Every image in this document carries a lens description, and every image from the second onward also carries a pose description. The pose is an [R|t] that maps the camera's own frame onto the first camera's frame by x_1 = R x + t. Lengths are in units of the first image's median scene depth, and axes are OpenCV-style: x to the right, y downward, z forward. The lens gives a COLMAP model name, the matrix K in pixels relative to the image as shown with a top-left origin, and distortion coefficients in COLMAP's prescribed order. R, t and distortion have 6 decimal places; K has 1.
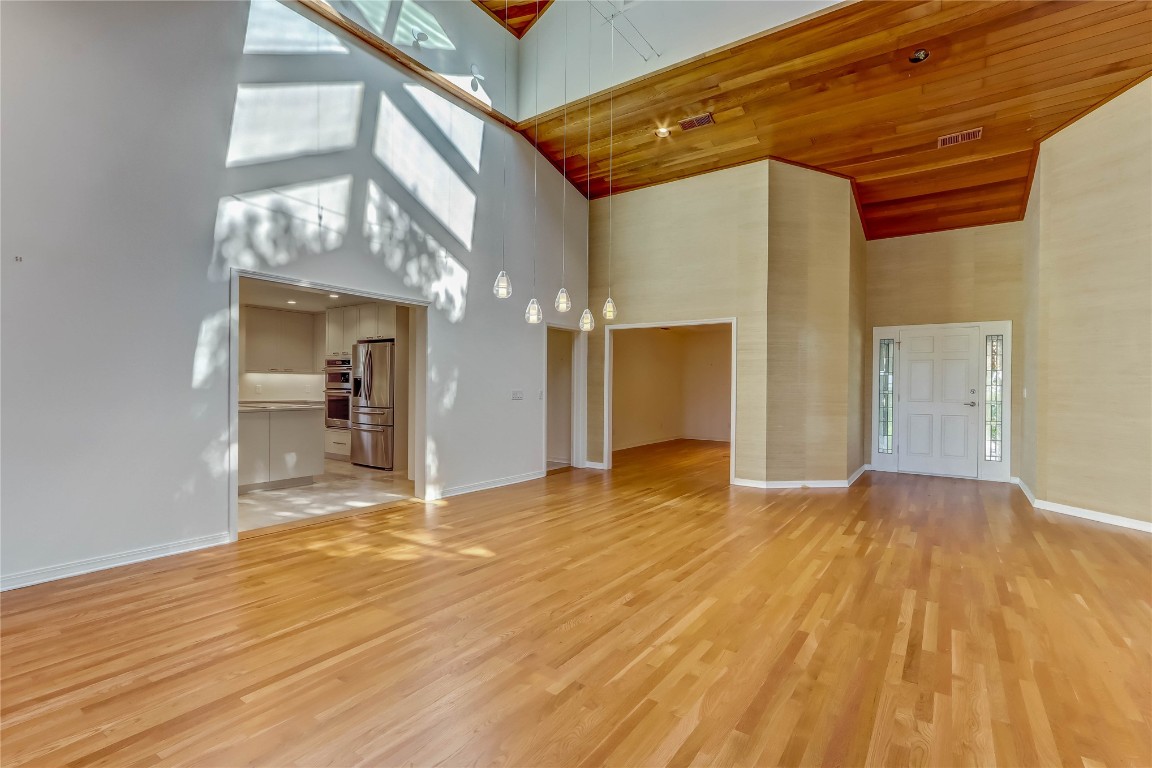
lens RADIAL K [[528.9, 0, 578.0], [0, 528.9, 385.0], [0, 0, 1]] dist [0.000147, 0.001590]
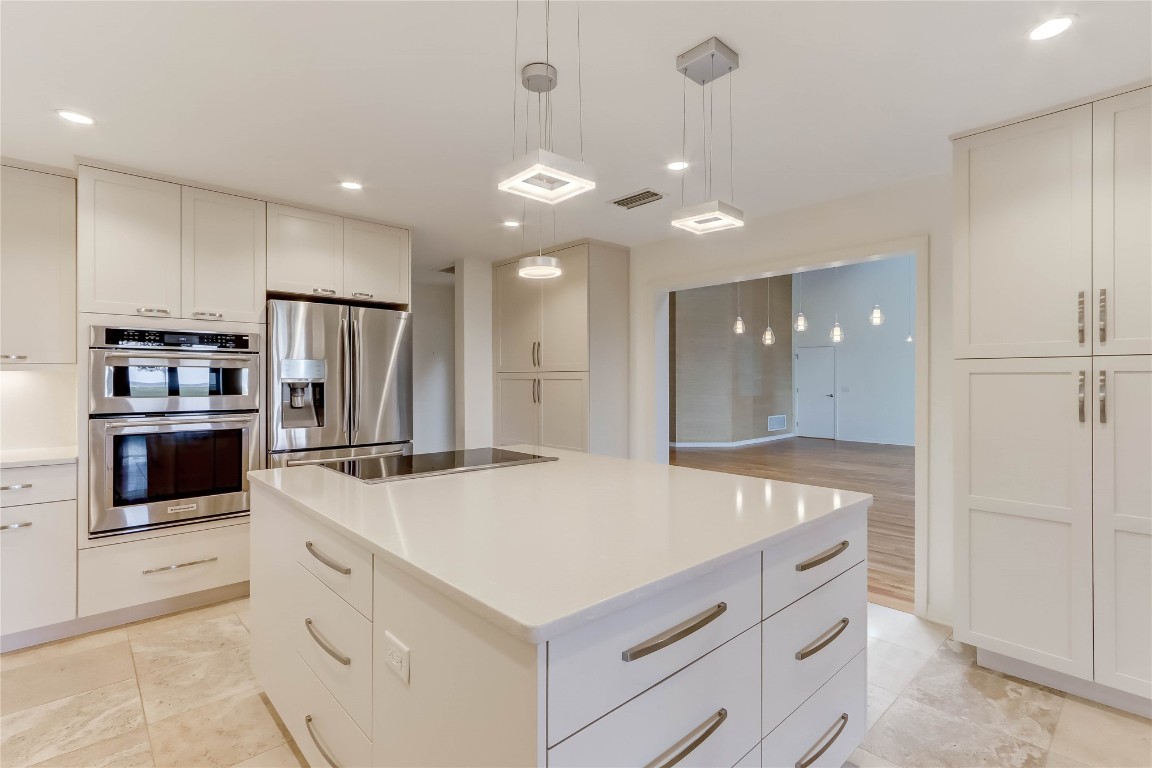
lens RADIAL K [[528.9, 0, 578.8], [0, 528.9, 380.1], [0, 0, 1]] dist [0.000147, 0.001590]
pose [[0.206610, -0.008966, 0.978382, -0.763810], [0.004866, 0.999955, 0.008136, -0.018042], [-0.978411, 0.003080, 0.206644, 0.683143]]
